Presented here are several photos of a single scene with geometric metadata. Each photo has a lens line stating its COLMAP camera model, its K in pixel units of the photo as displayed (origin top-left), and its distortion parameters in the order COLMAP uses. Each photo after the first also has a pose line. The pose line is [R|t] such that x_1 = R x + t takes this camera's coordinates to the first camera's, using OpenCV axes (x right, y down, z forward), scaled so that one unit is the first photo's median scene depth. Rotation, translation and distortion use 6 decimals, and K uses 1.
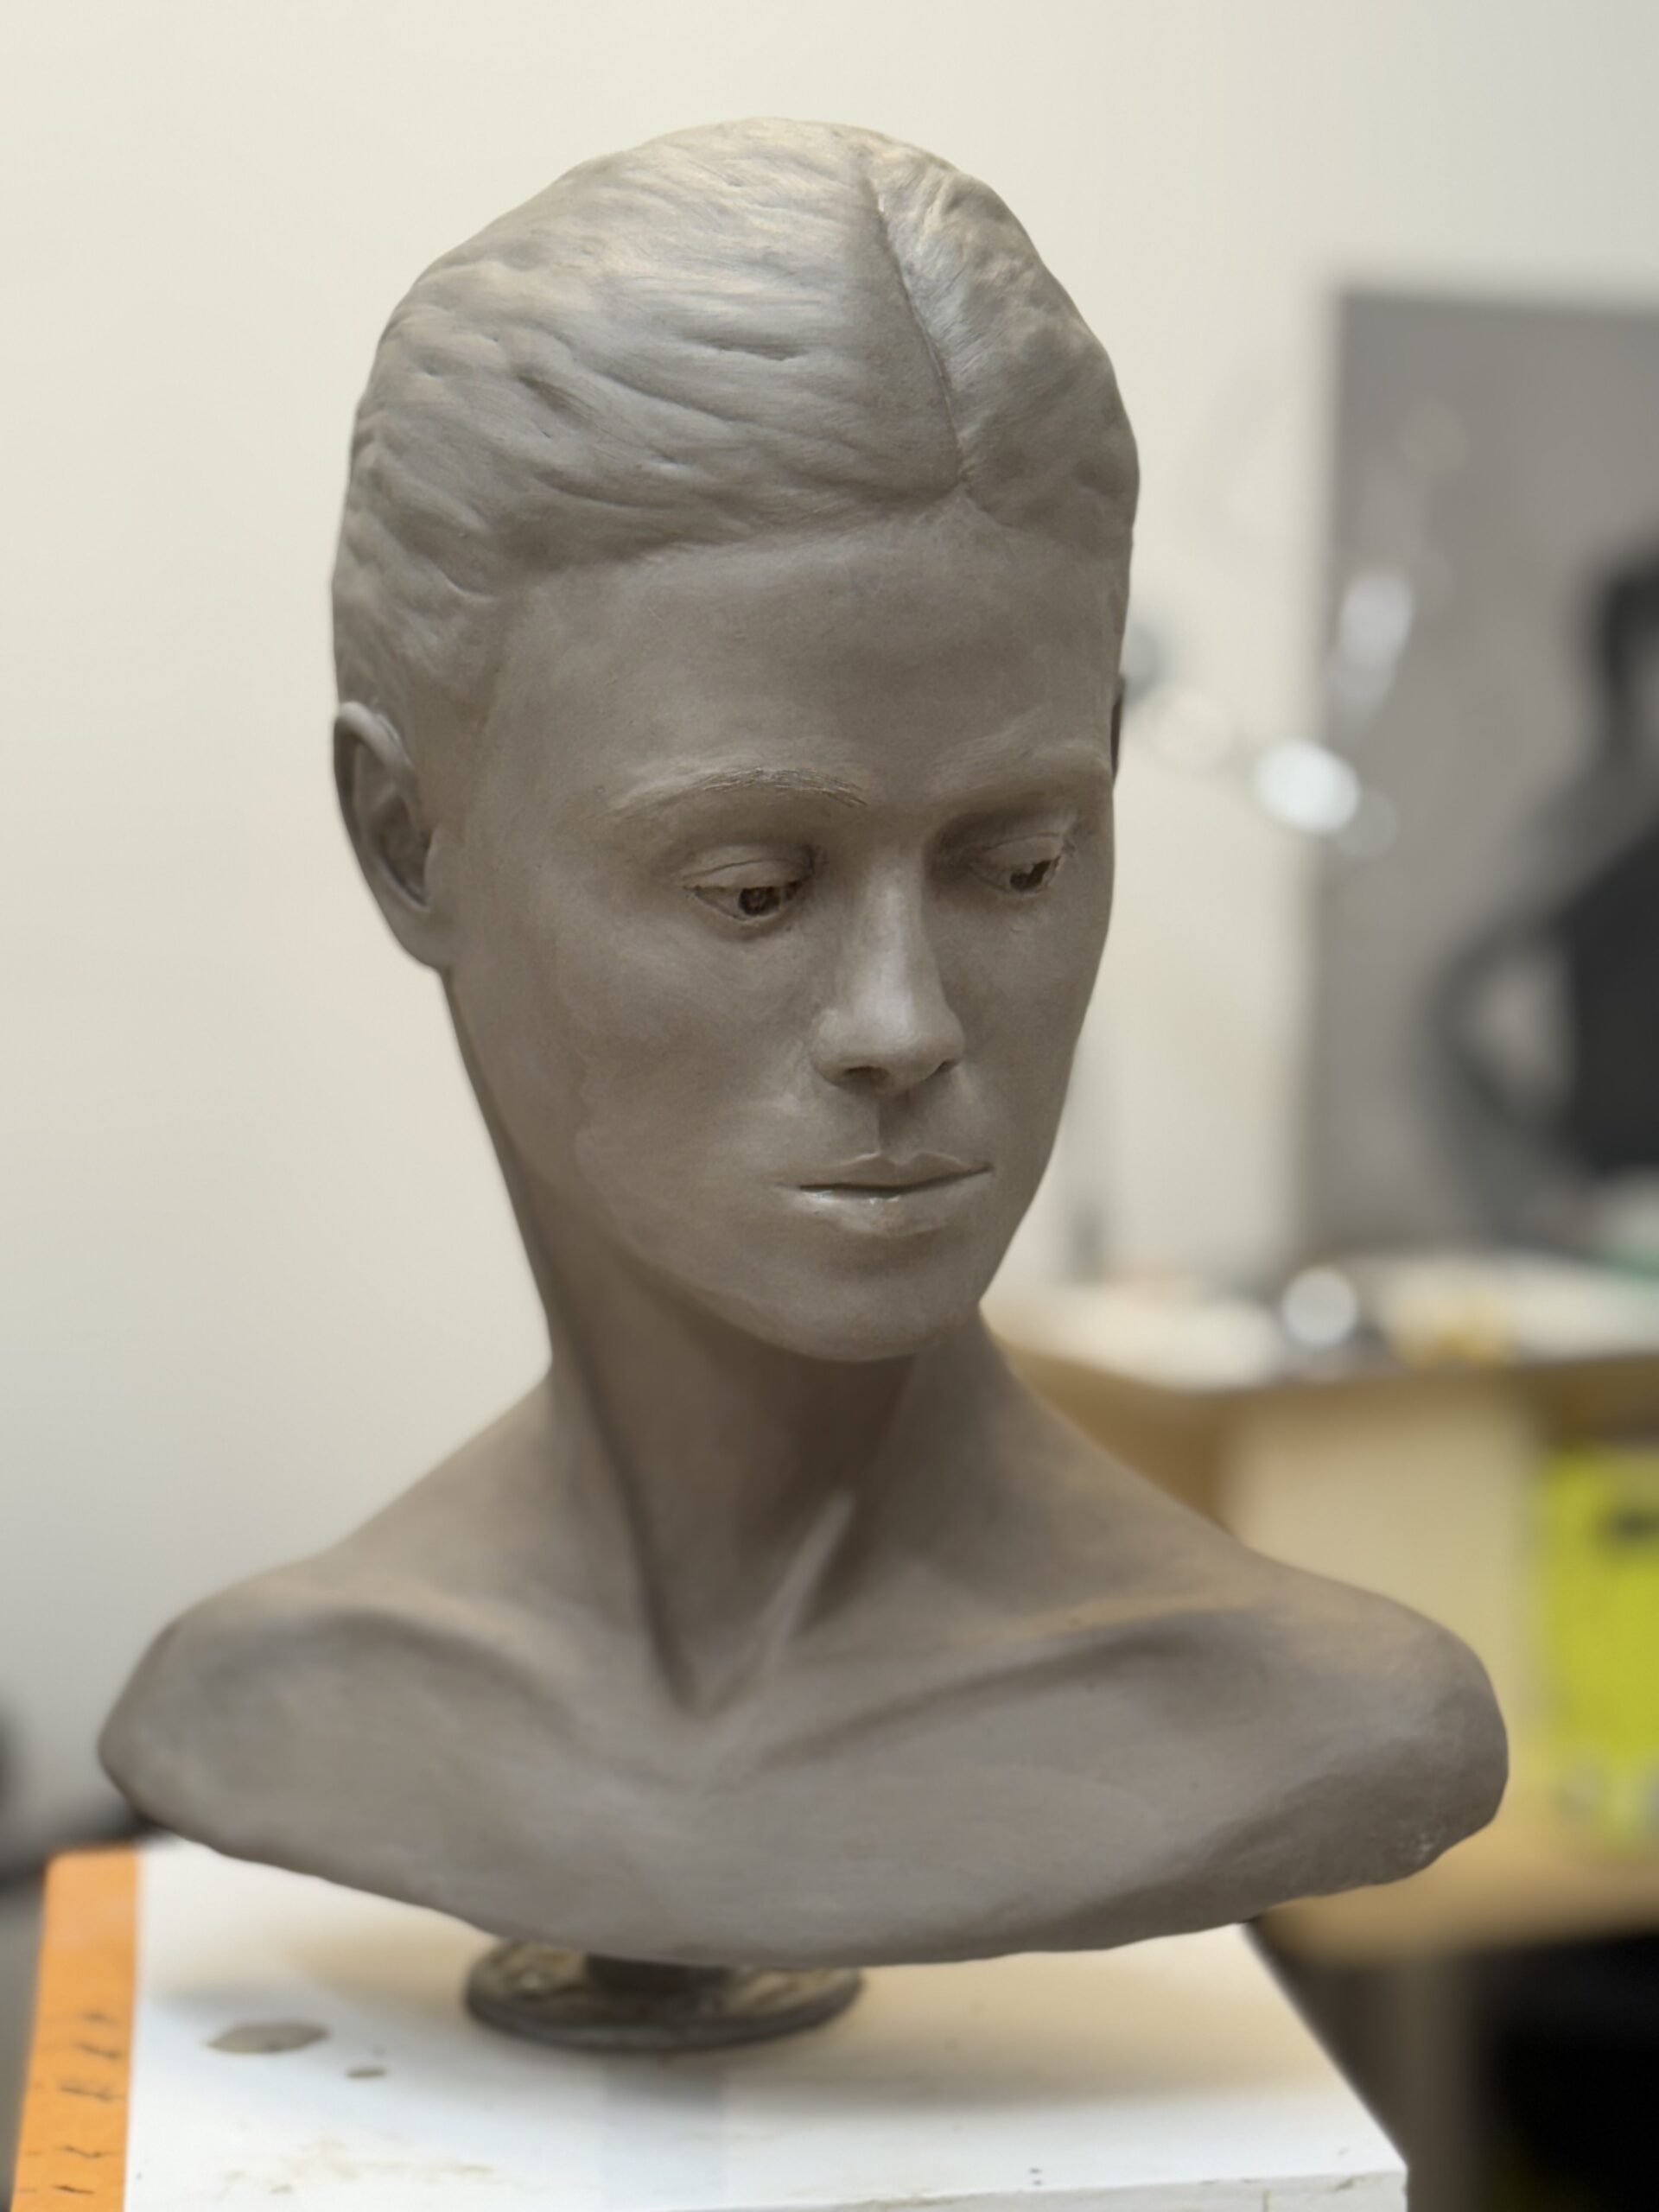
lens RADIAL K [[4762.0, 0, 827.2], [0, 4762.0, 1093.1], [0, 0, 1]] dist [0.156972, 0.000000]
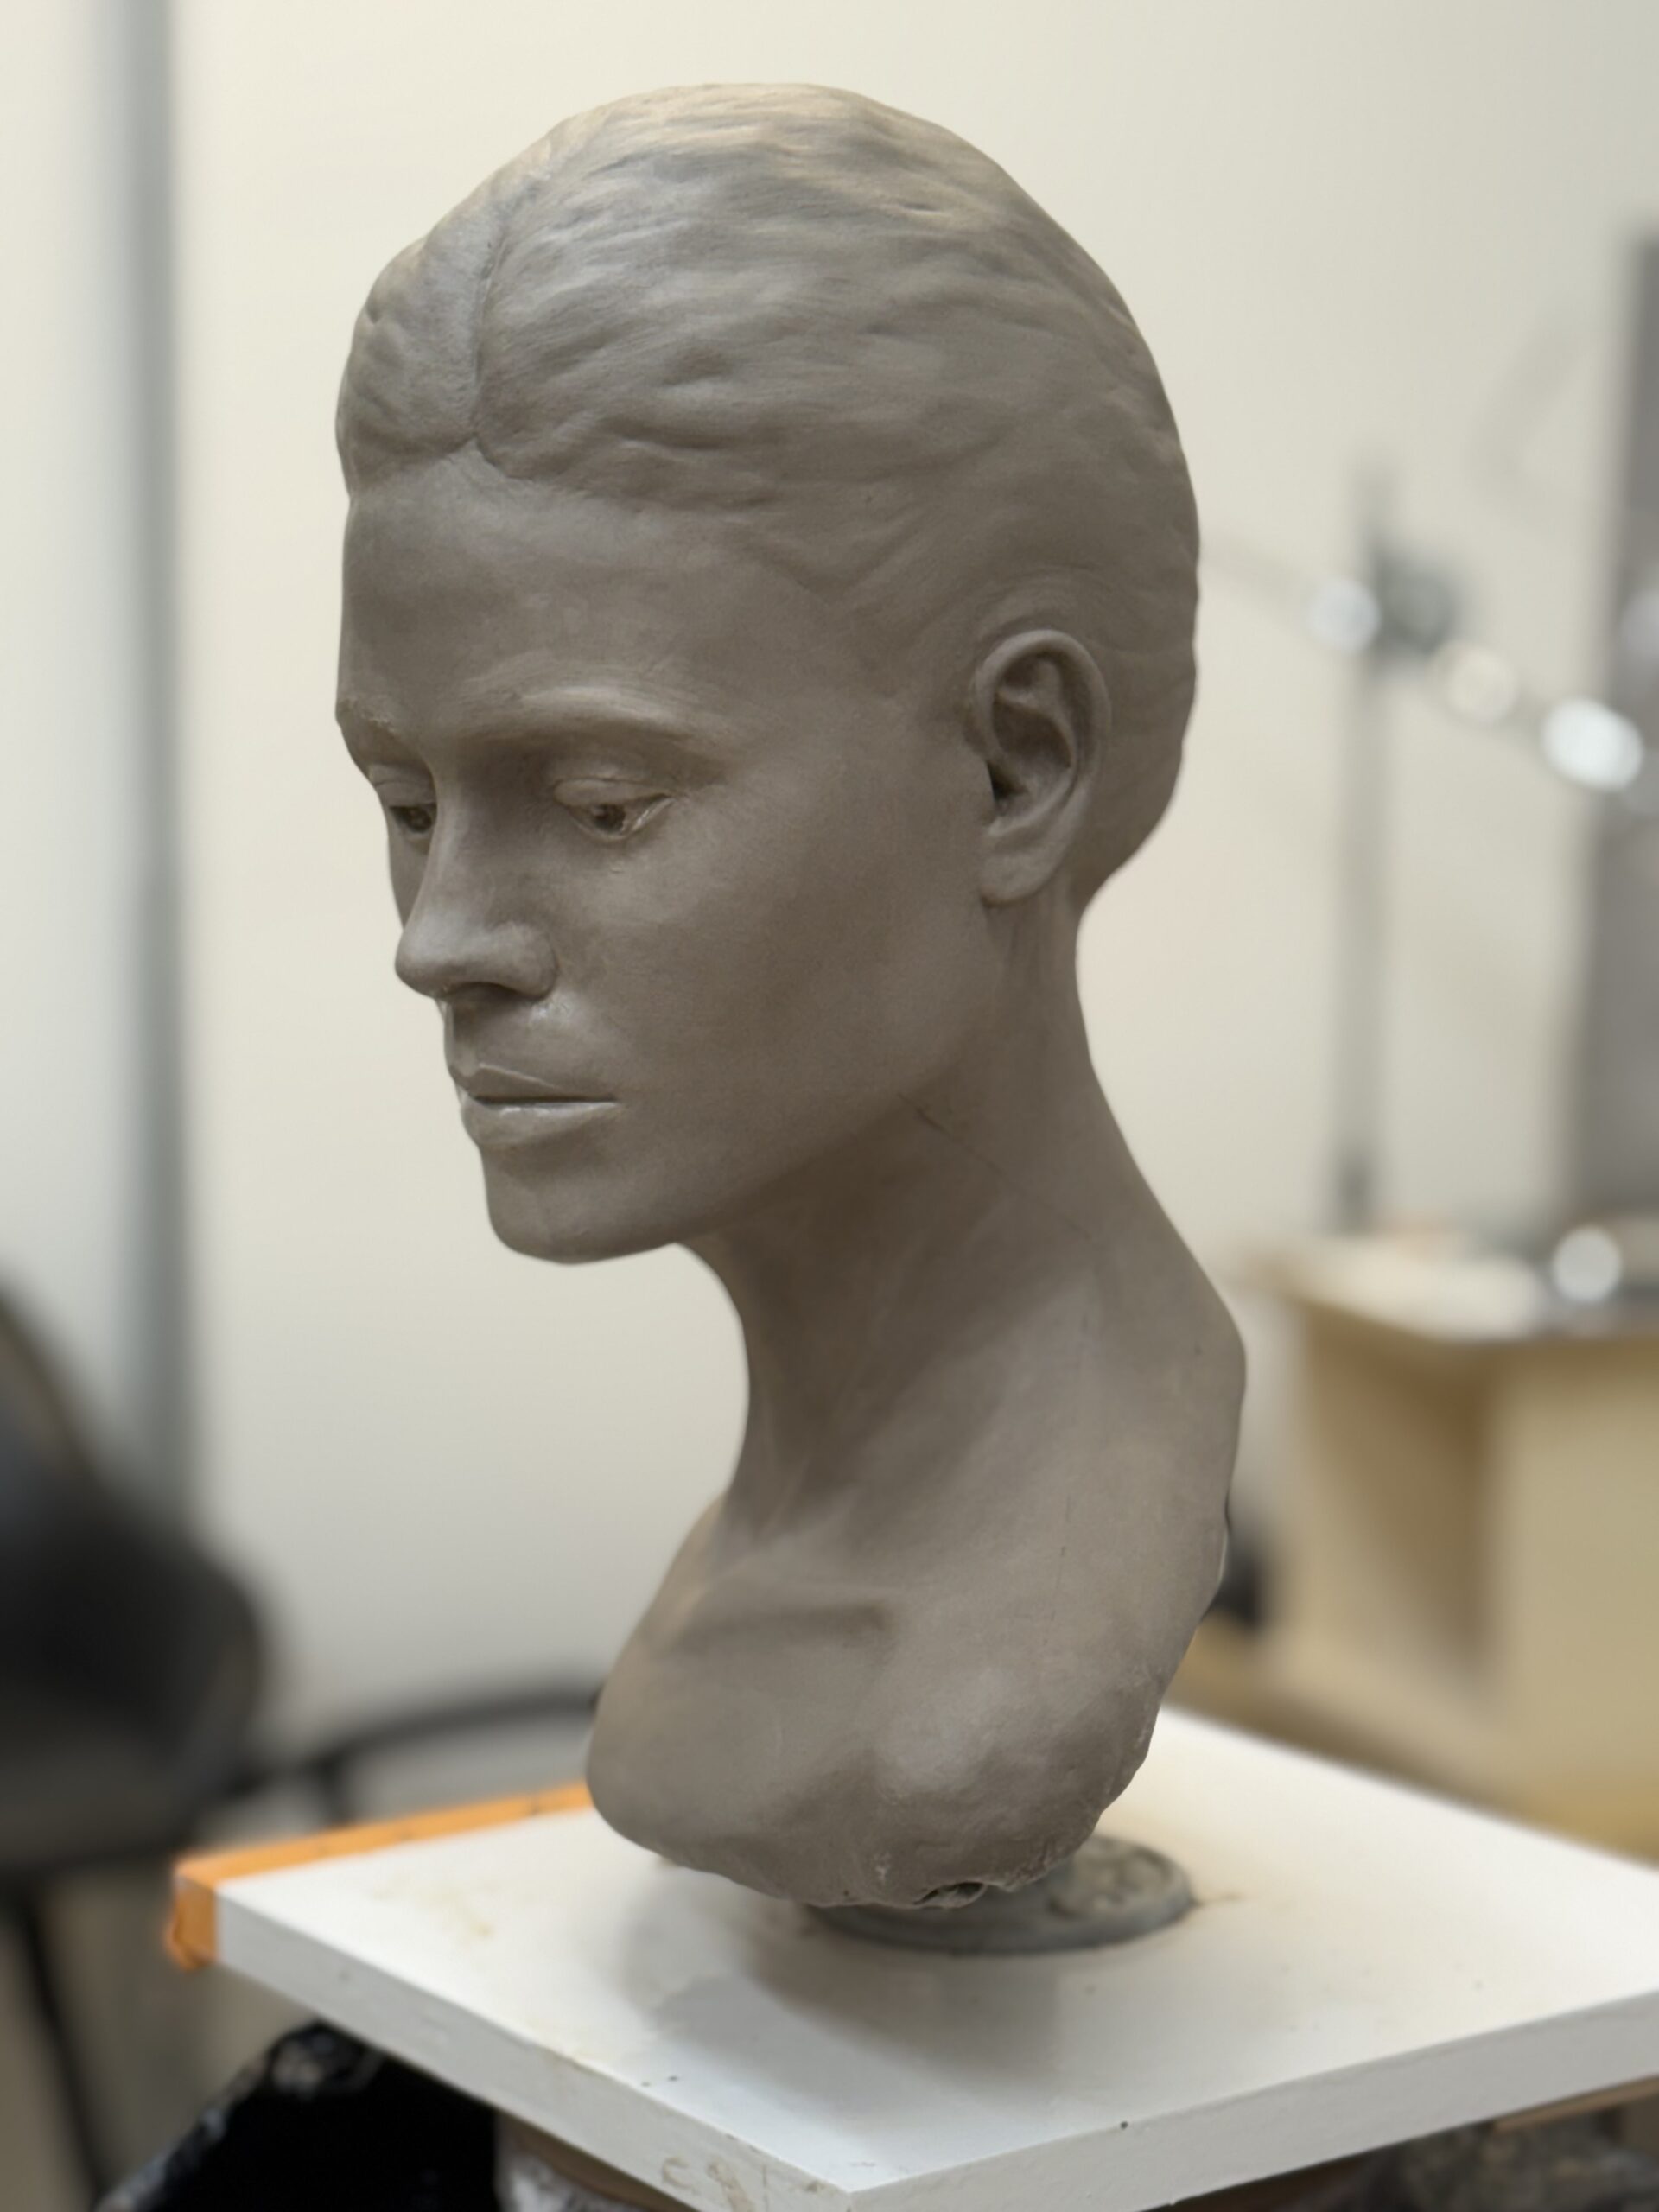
lens RADIAL K [[4762.0, 0, 826.5], [0, 4762.0, 1102.0], [0, 0, 1]] dist [0.156972, 0.000000]
pose [[0.467954, 0.121098, -0.875416, 1.002764], [-0.104093, 0.991225, 0.081475, -0.075527], [0.877601, 0.052999, 0.476453, 0.566888]]
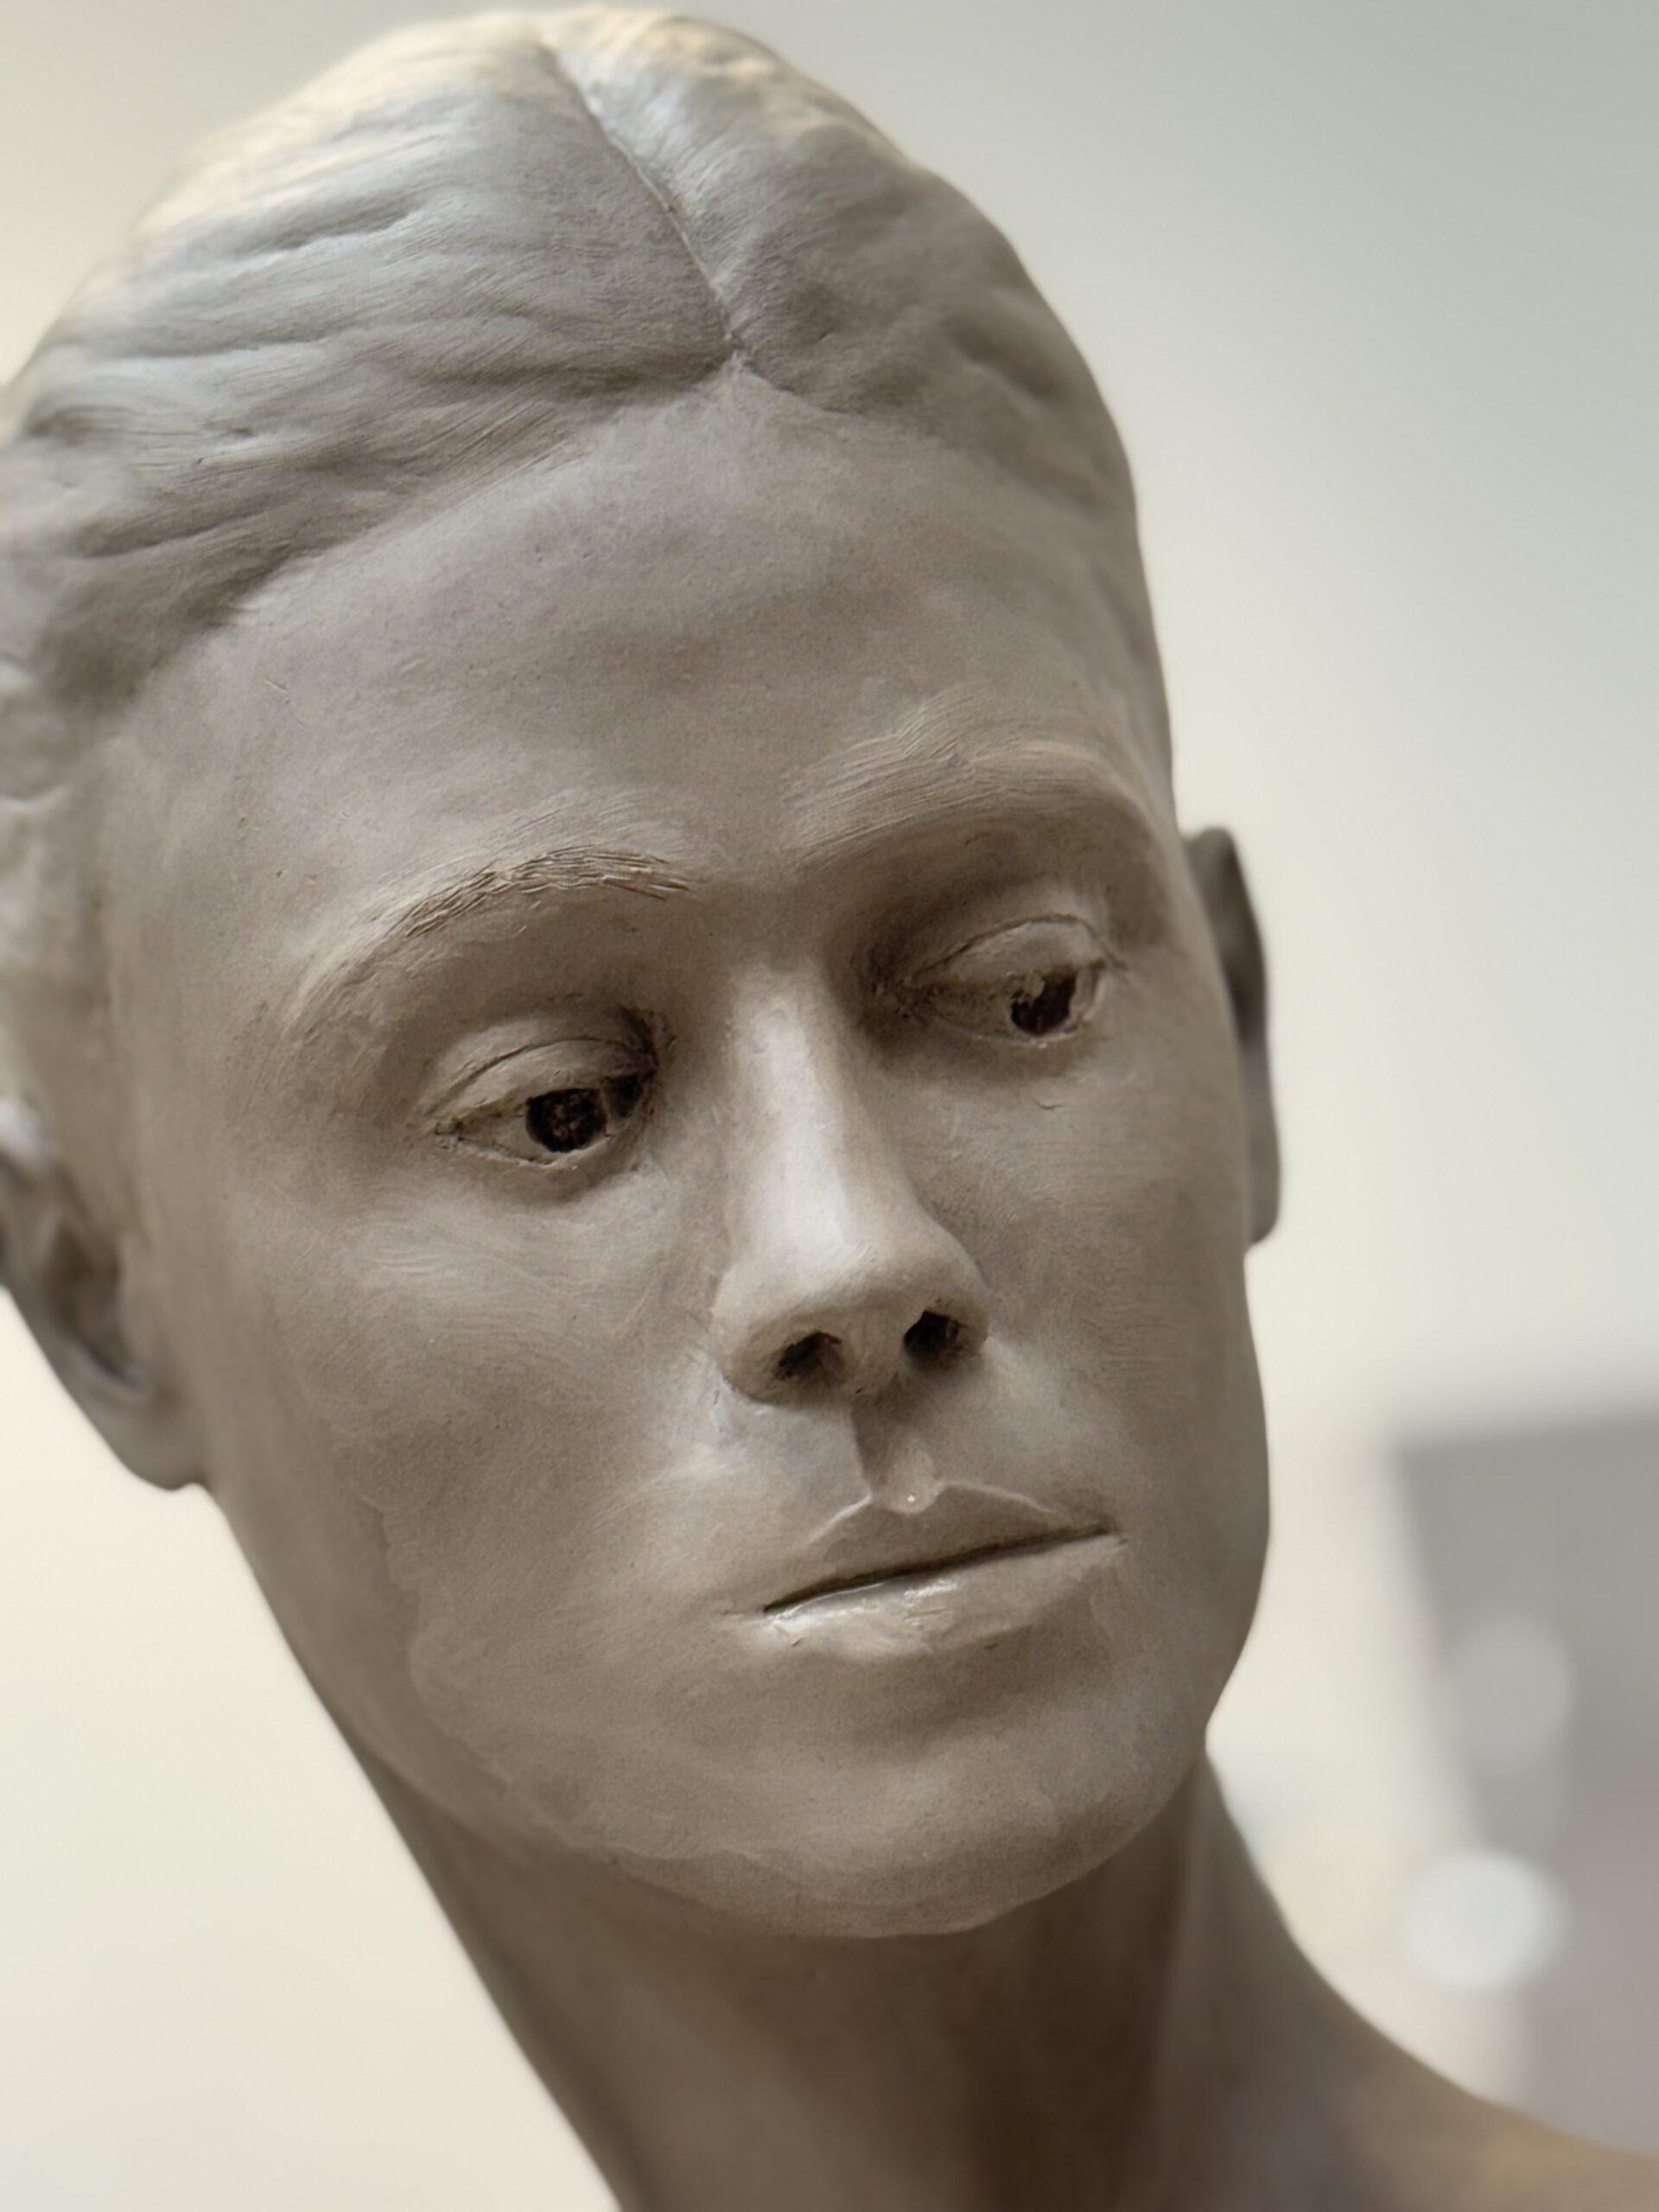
lens RADIAL K [[4762.0, 0, 828.9], [0, 4762.0, 1114.4], [0, 0, 1]] dist [0.156972, 0.000000]
pose [[0.960029, -0.255713, -0.113826, 0.081767], [0.210473, 0.927587, -0.308679, 0.142833], [0.184516, 0.272384, 0.944331, 0.466828]]
